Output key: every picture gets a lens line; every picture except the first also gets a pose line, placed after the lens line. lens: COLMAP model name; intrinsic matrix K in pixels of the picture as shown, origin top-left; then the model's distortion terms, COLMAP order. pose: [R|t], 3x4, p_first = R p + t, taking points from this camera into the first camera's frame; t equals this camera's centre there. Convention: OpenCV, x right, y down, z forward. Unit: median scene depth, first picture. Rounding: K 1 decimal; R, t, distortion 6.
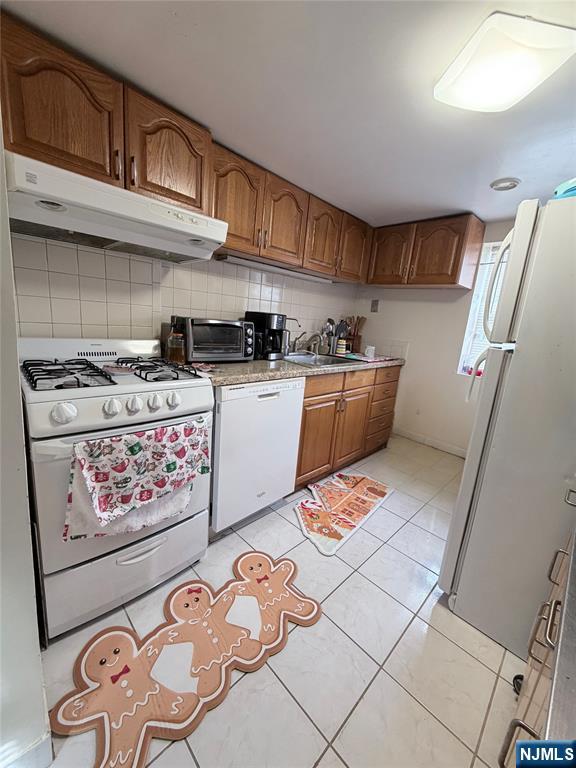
lens RADIAL K [[304.6, 0, 288.8], [0, 304.6, 382.8], [0, 0, 1]] dist [-0.002615, 0.000725]
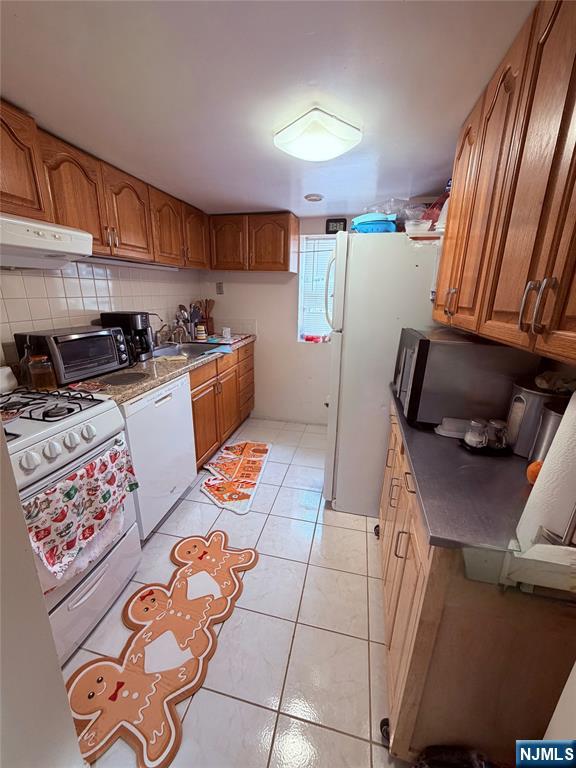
lens RADIAL K [[304.6, 0, 288.9], [0, 304.6, 382.6], [0, 0, 1]] dist [-0.002615, 0.000725]
pose [[0.844071, -0.221654, 0.488276, -0.194624], [0.165592, 0.973809, 0.155808, -0.100786], [-0.510023, -0.050658, 0.858668, -0.105919]]
